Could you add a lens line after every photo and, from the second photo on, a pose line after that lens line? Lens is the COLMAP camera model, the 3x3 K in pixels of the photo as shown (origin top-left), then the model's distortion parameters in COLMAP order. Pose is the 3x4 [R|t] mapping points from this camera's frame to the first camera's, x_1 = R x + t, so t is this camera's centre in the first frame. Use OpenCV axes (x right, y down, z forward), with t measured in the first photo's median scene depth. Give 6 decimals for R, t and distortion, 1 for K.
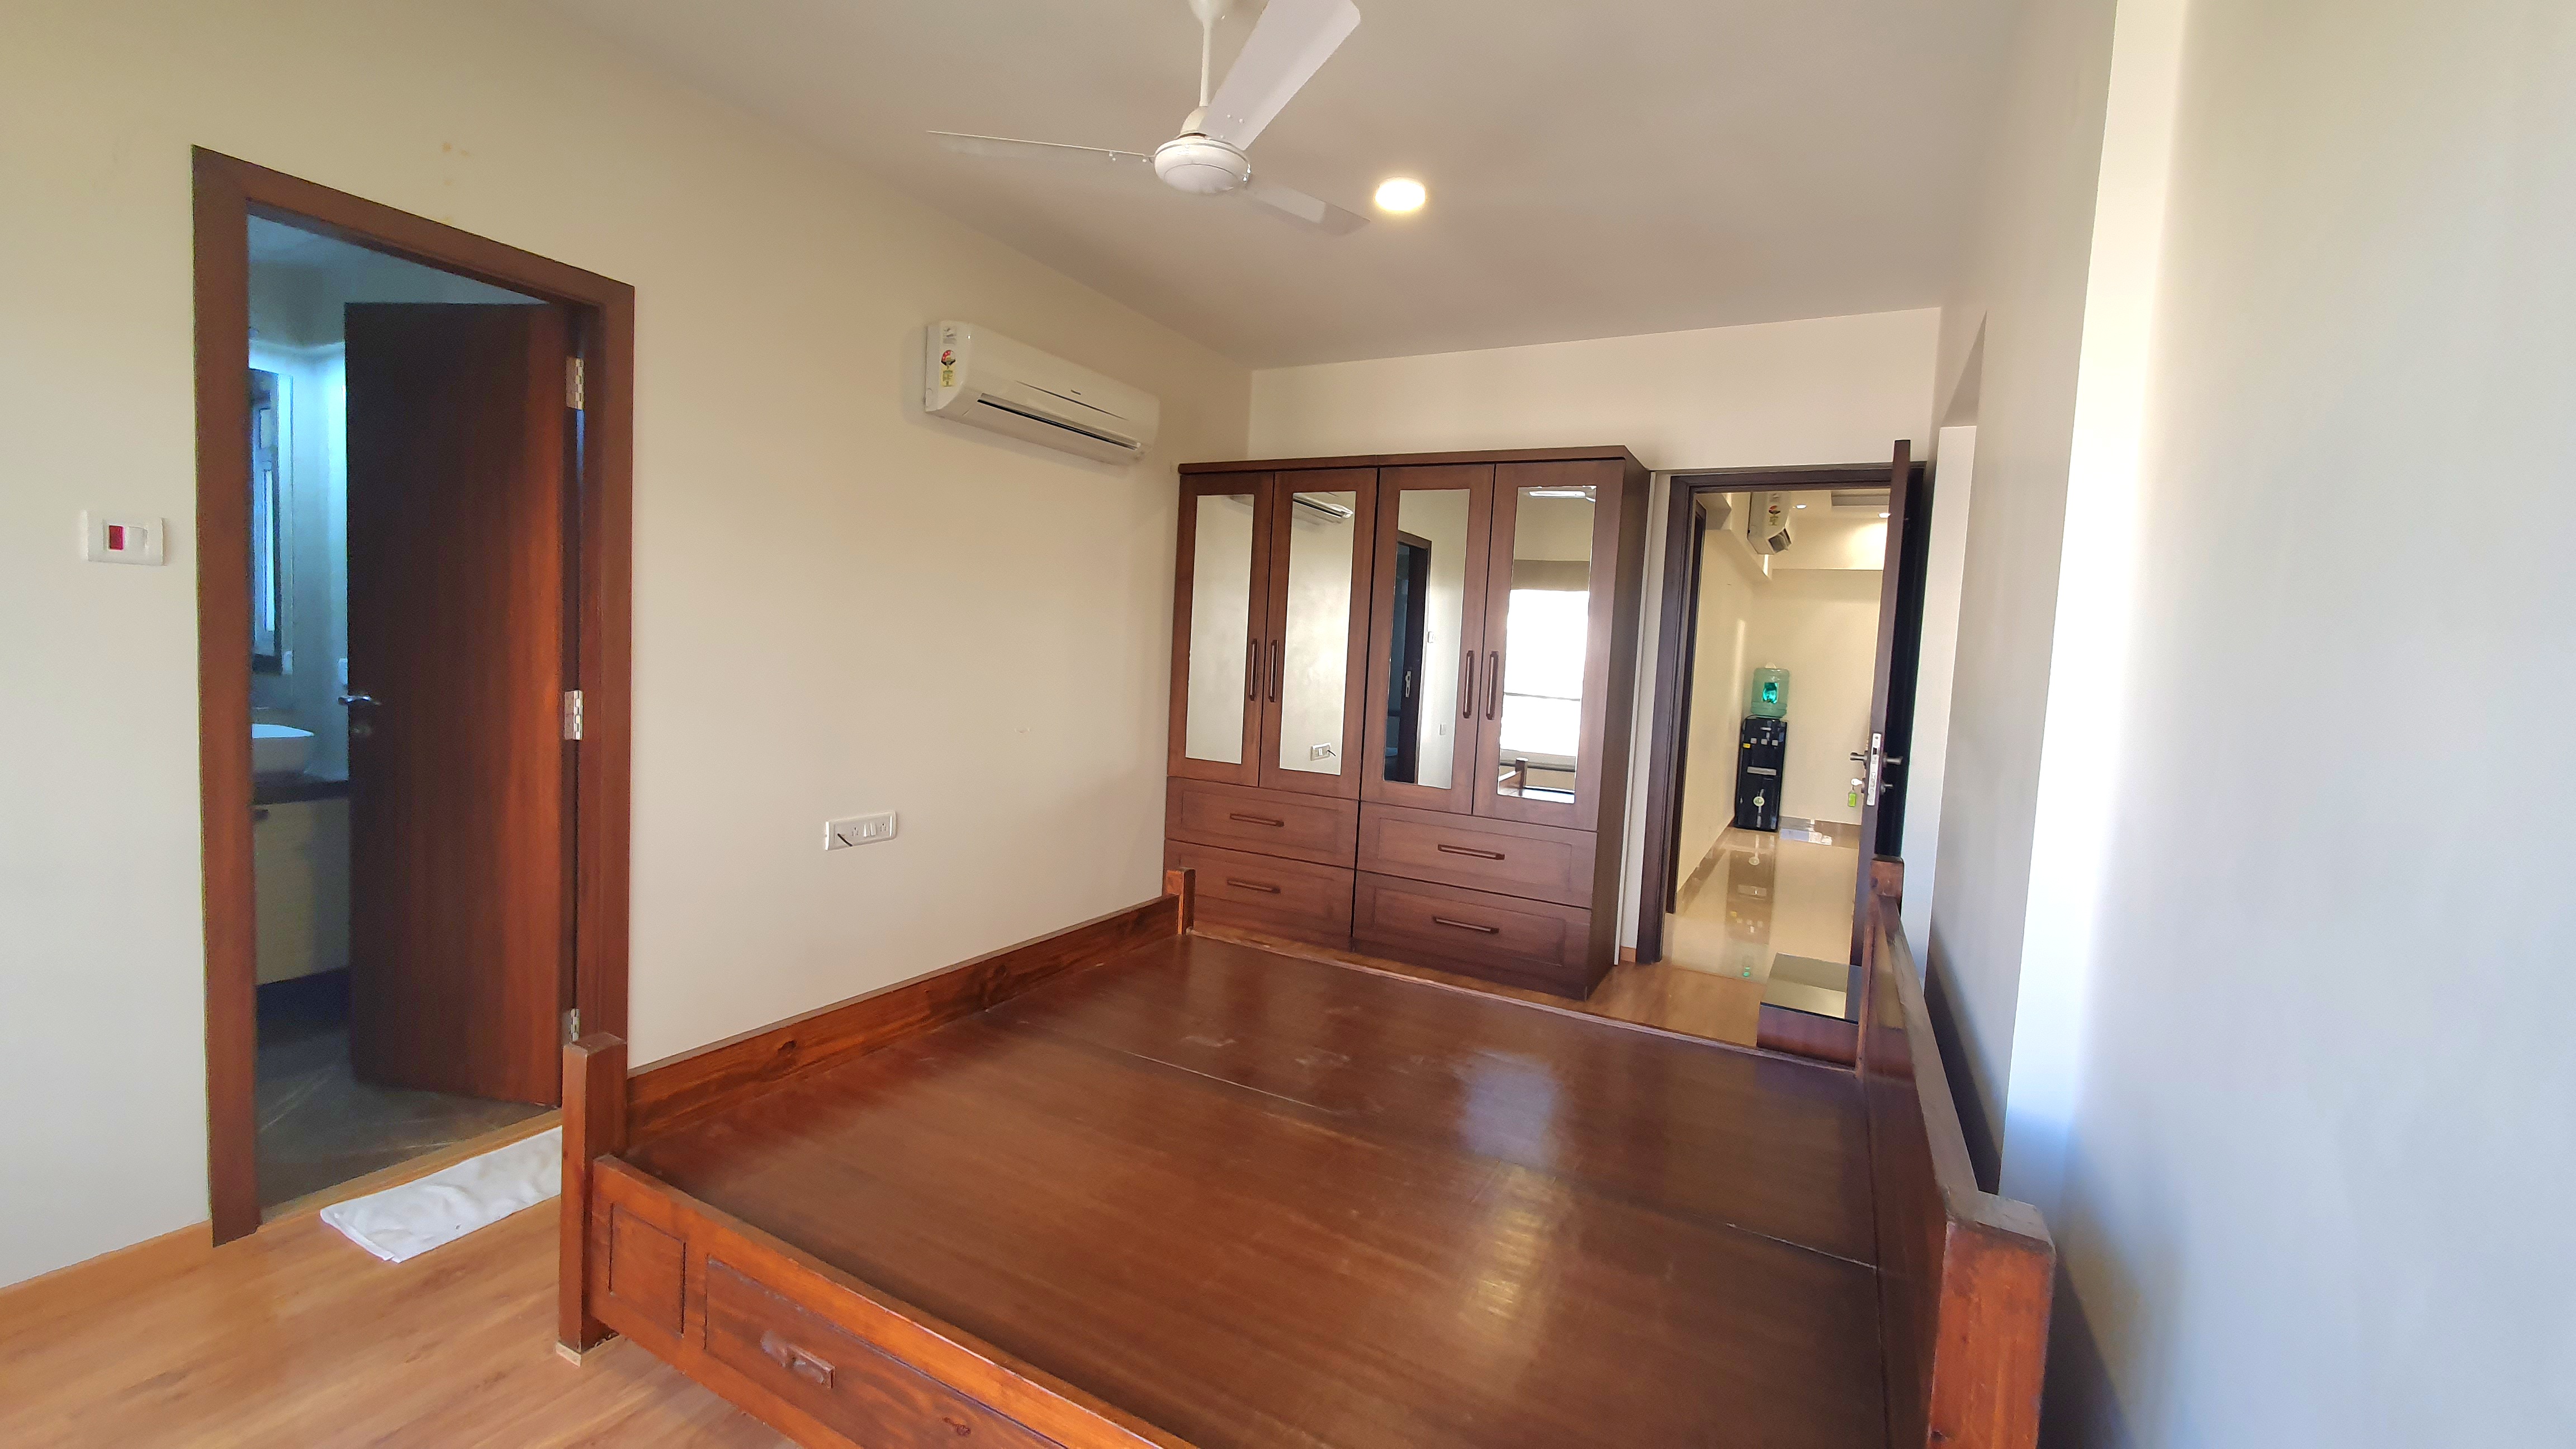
lens RADIAL K [[1029.4, 0, 1288.0], [0, 1029.4, 724.5], [0, 0, 1]] dist [-0.000514, 0.000016]
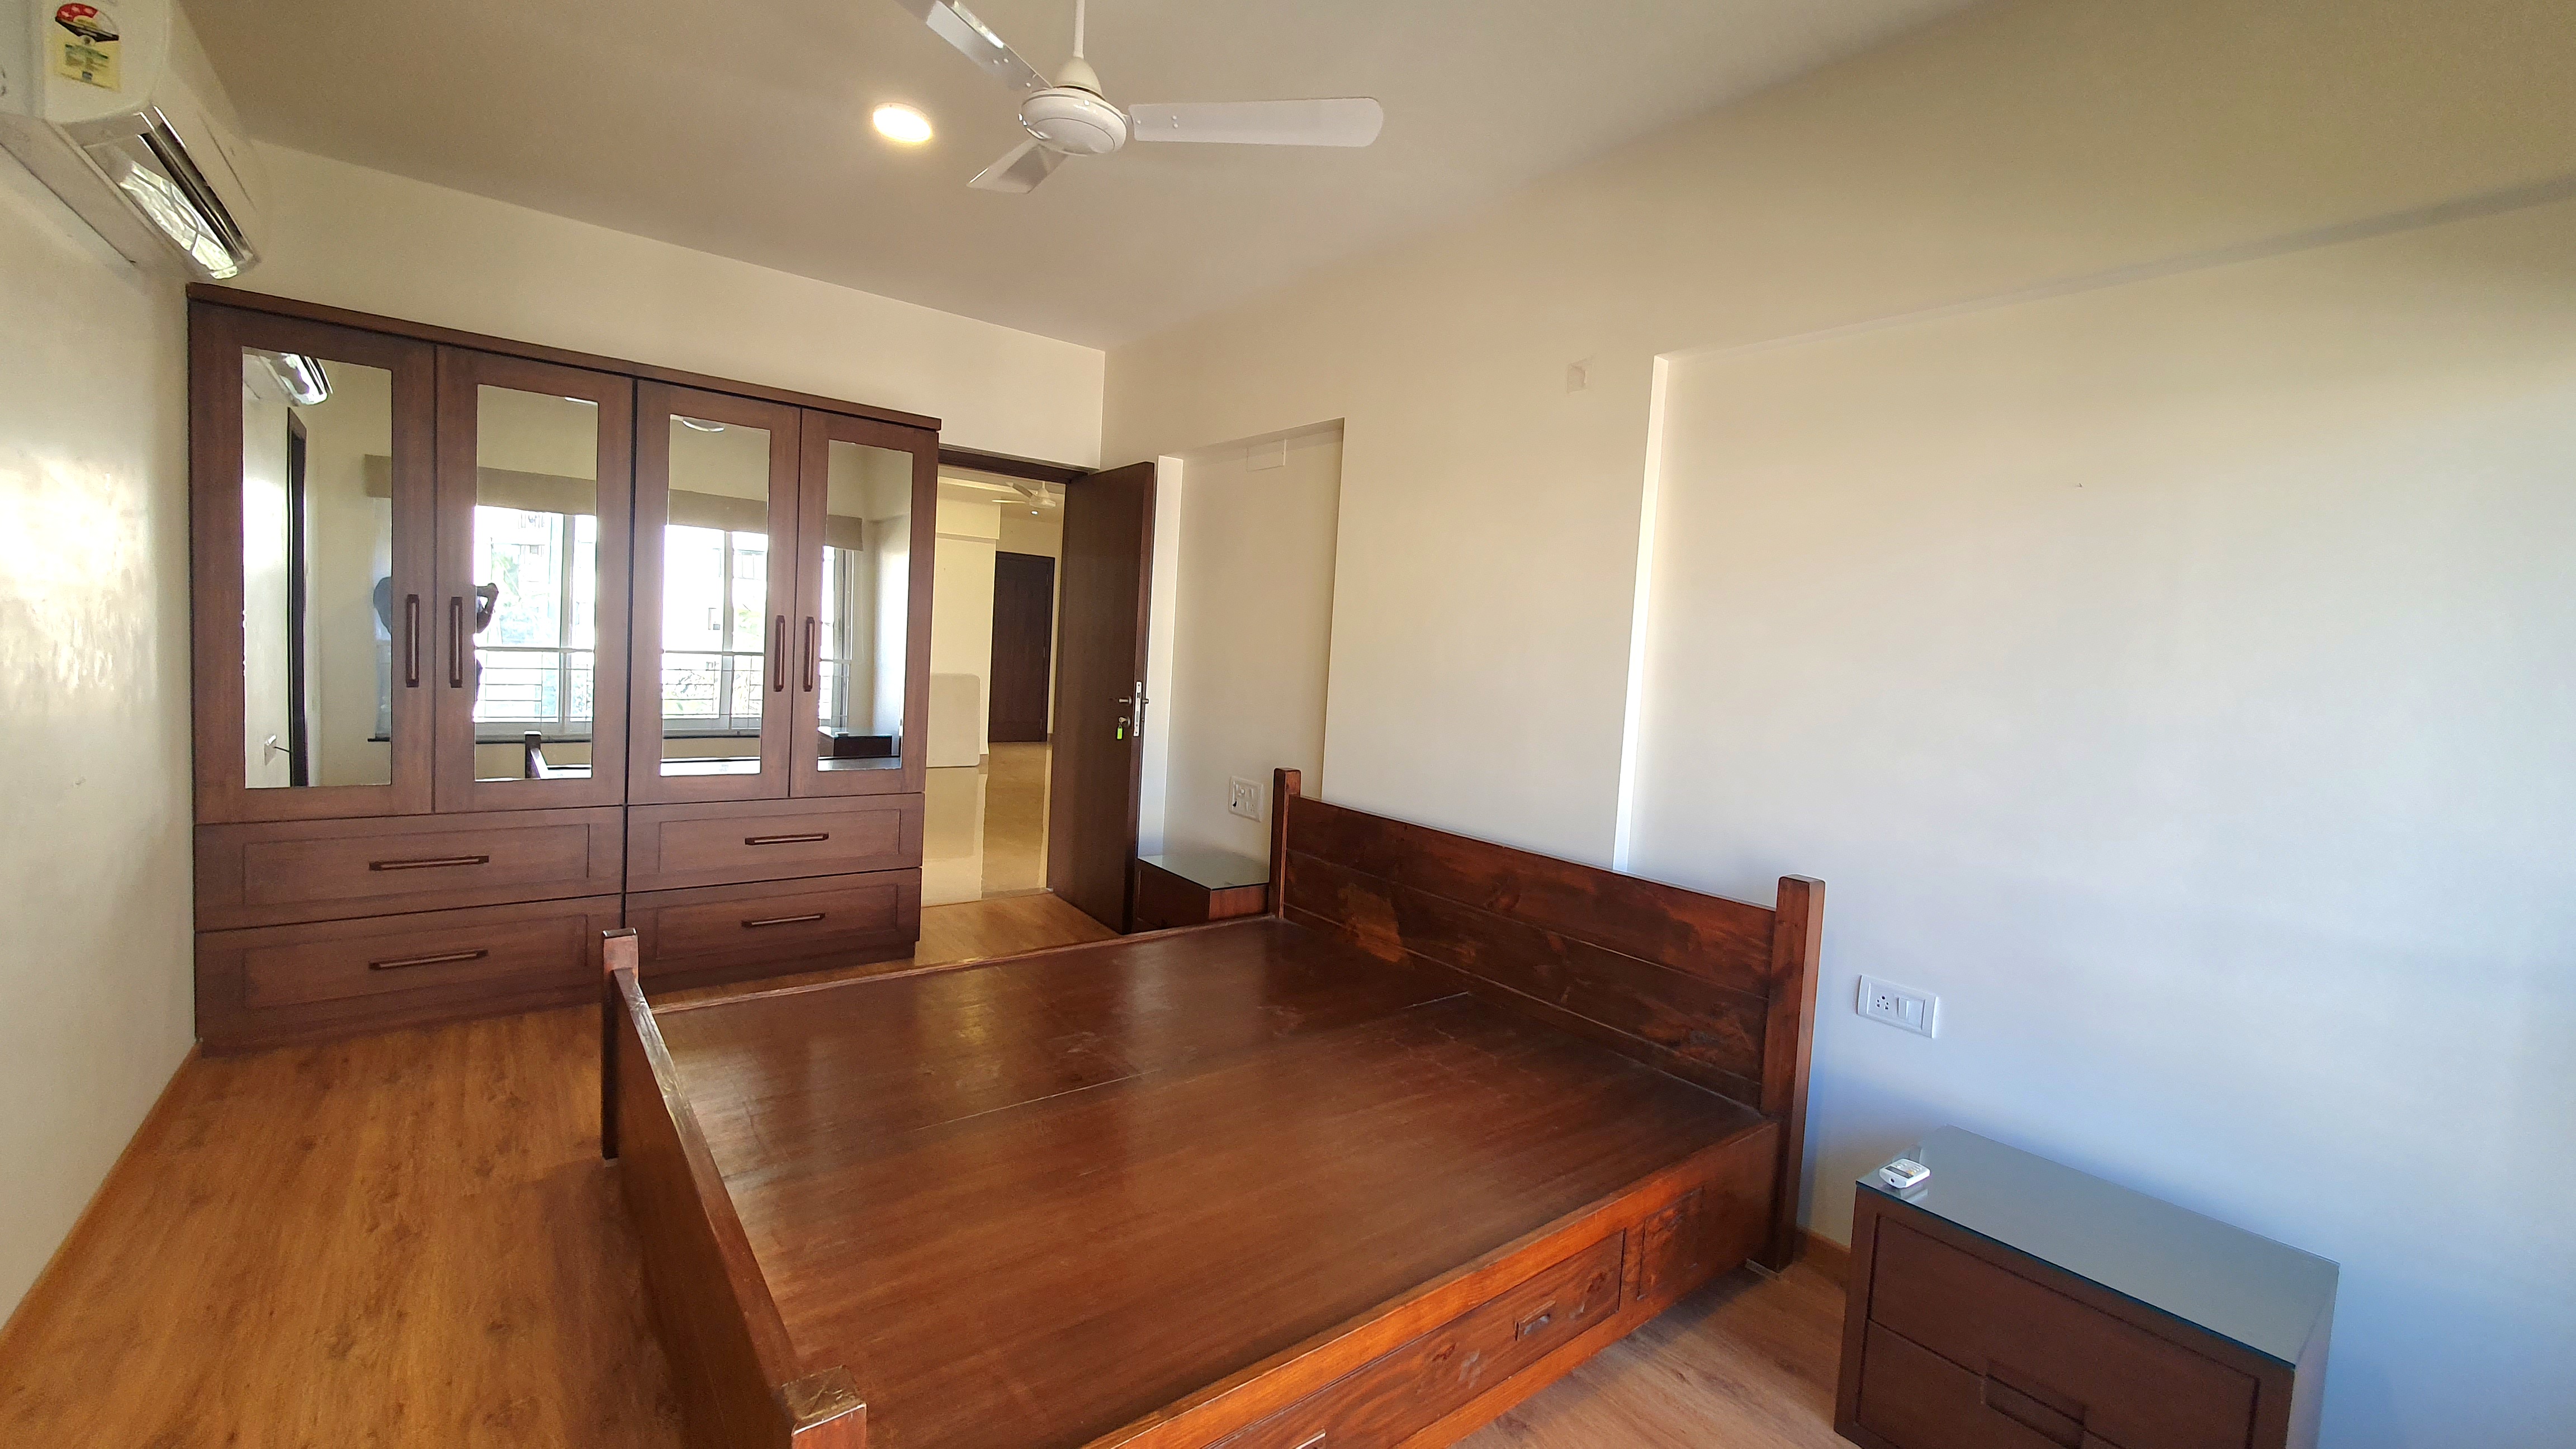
lens RADIAL K [[1029.4, 0, 1288.0], [0, 1029.4, 724.5], [0, 0, 1]] dist [-0.000514, 0.000016]
pose [[0.402856, -0.102727, 0.909480, -0.424035], [0.040978, 0.994709, 0.094202, -0.039583], [-0.914346, -0.000681, 0.404934, 0.218321]]
